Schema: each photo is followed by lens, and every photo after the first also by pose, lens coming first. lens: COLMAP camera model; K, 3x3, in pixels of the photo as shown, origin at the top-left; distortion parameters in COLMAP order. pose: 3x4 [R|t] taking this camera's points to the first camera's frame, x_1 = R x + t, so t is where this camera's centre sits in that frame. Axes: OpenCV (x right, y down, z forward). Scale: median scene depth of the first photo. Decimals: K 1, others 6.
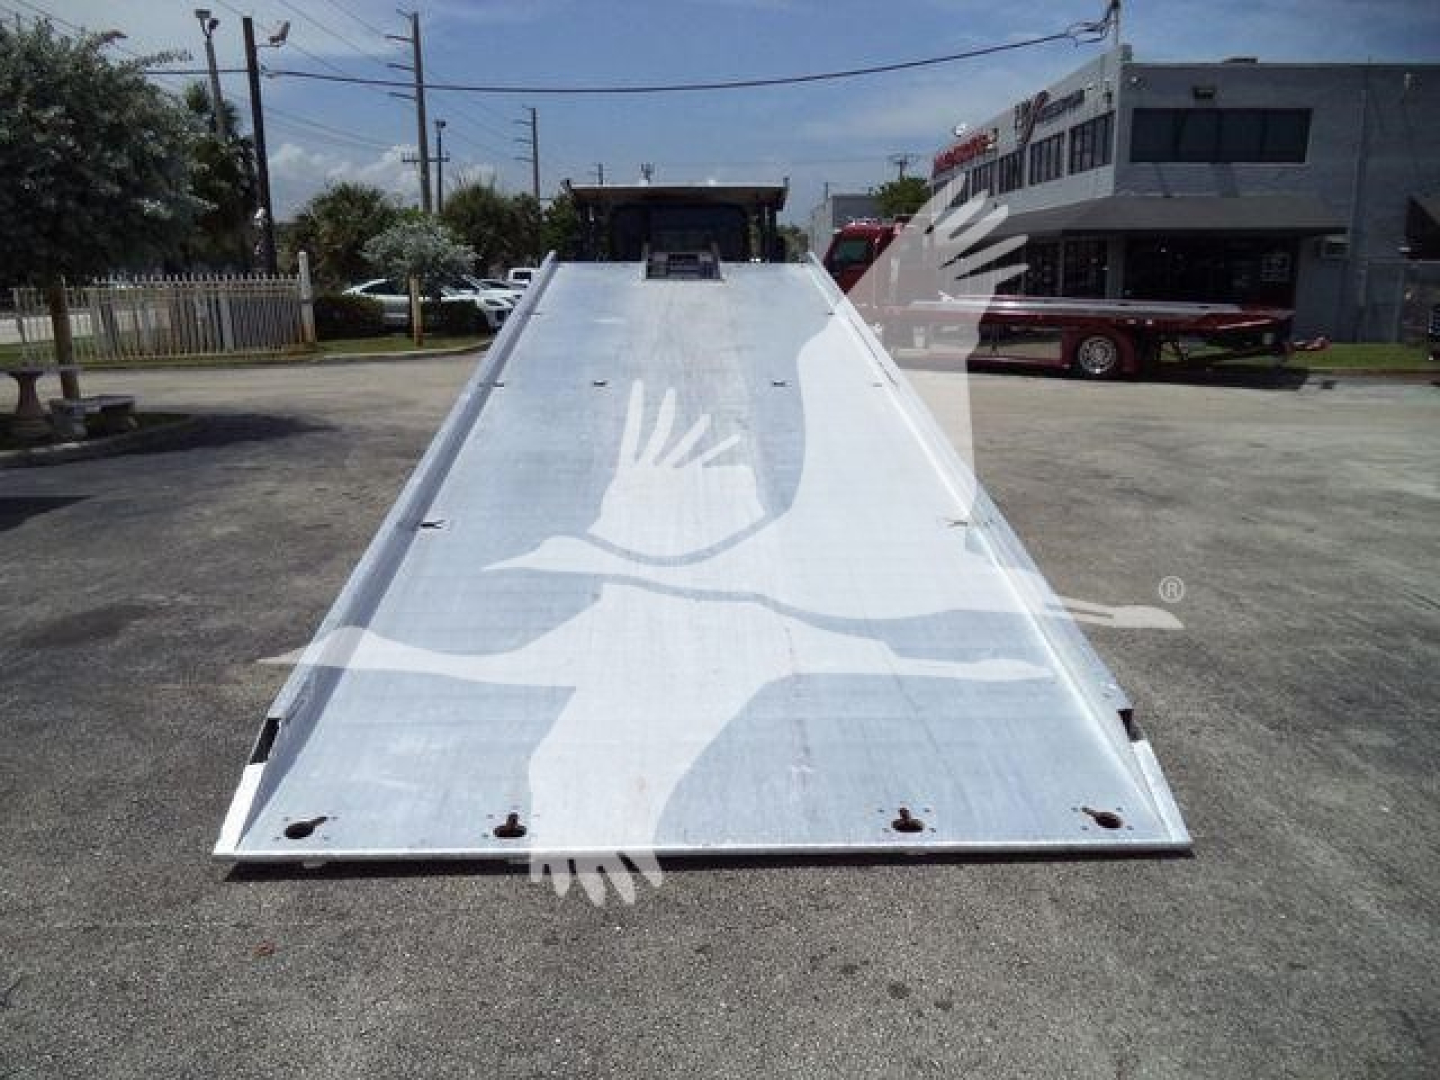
lens RADIAL K [[1180.2, 0, 739.7], [0, 1180.2, 538.1], [0, 0, 1]] dist [-0.025364, 0.006032]
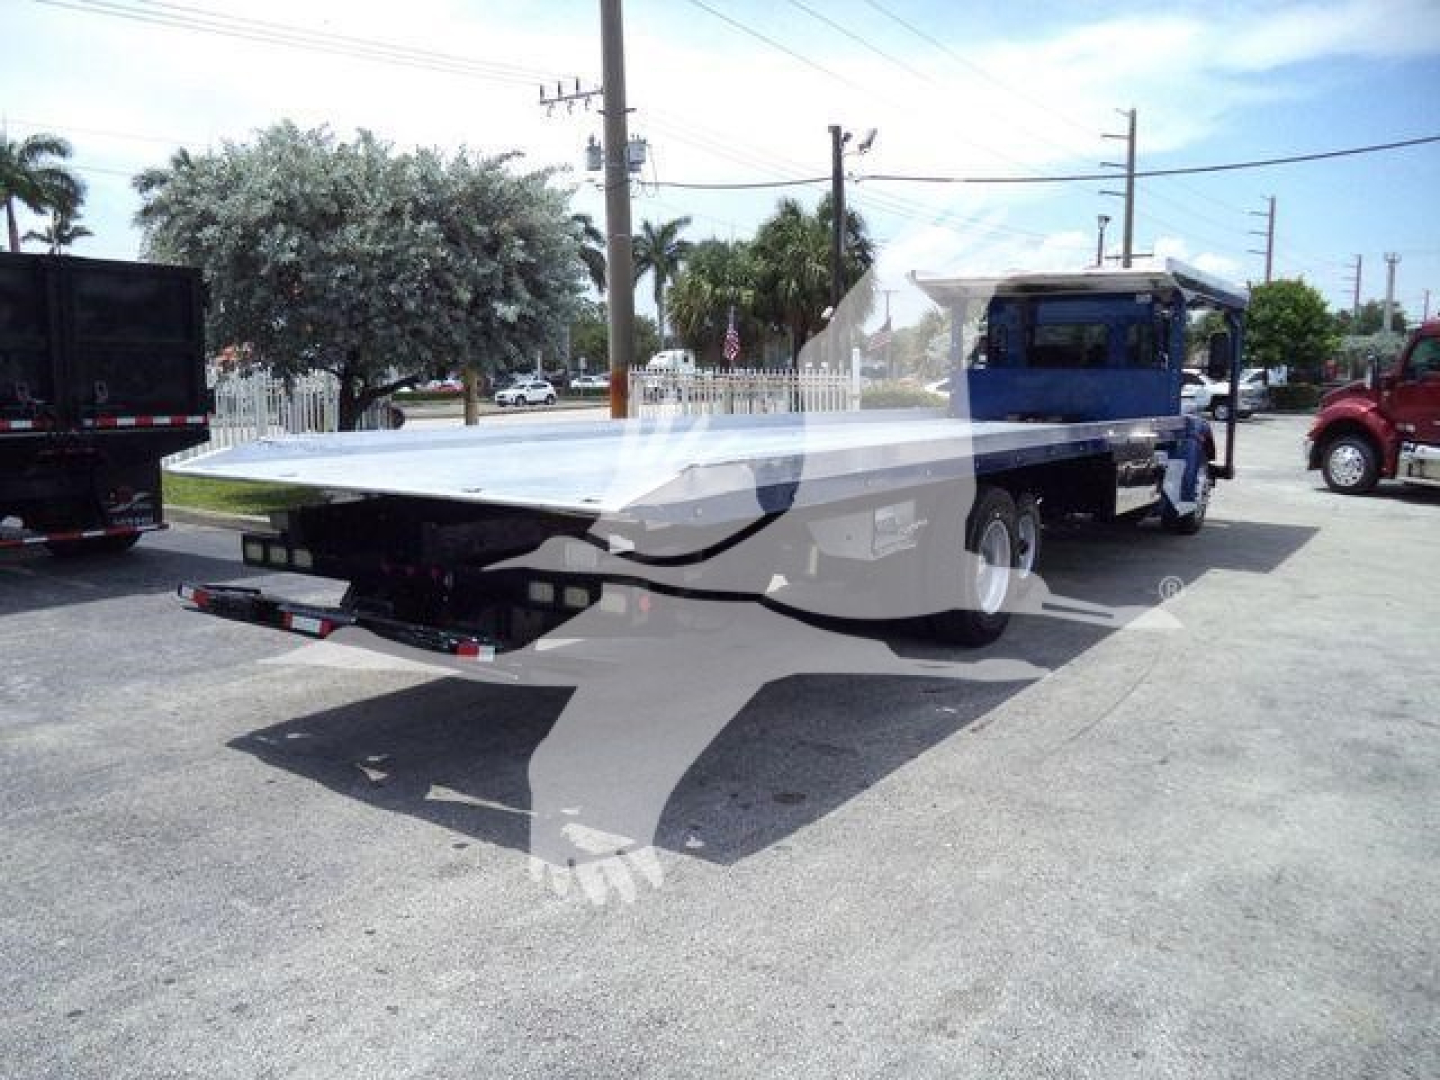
lens RADIAL K [[1190.2, 0, 744.0], [0, 1190.2, 519.1], [0, 0, 1]] dist [-0.008065, 0.002071]
pose [[0.821750, 0.083637, -0.563677, 0.149165], [-0.136765, 0.989206, -0.052606, -0.030040], [0.553192, 0.120321, 0.824319, 0.114455]]
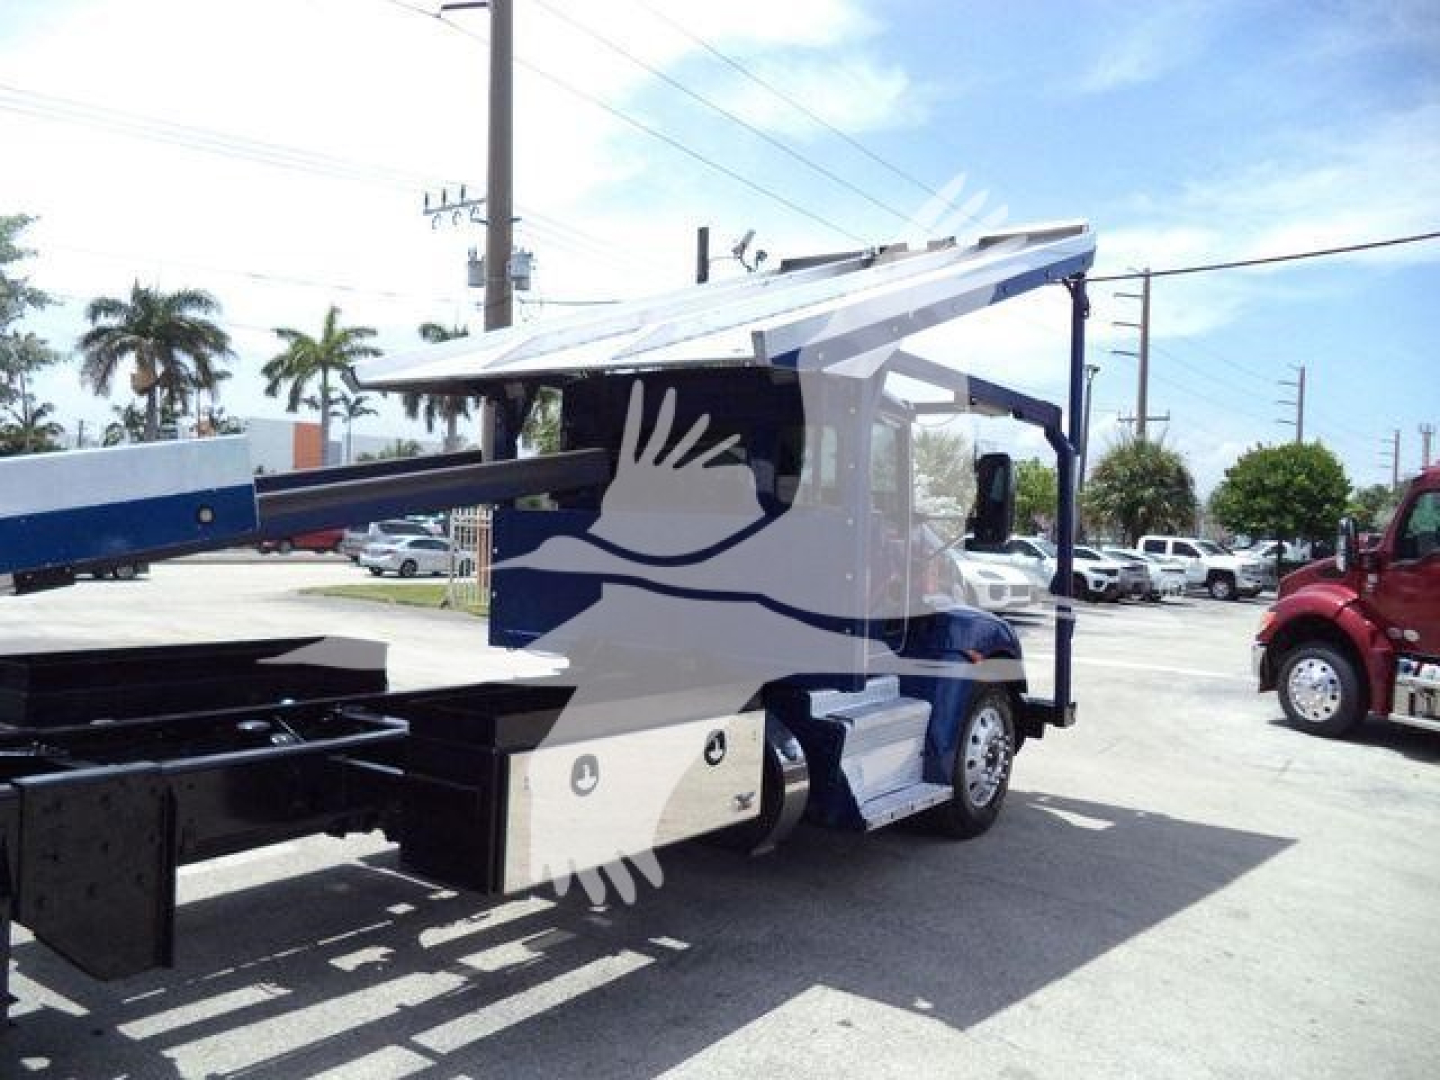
lens RADIAL K [[1180.2, 0, 739.7], [0, 1180.2, 538.1], [0, 0, 1]] dist [-0.025364, 0.006032]
pose [[0.796521, 0.046412, -0.602826, 0.134196], [-0.176907, 0.971305, -0.158967, -0.095240], [0.578150, 0.233265, 0.781876, 0.410140]]
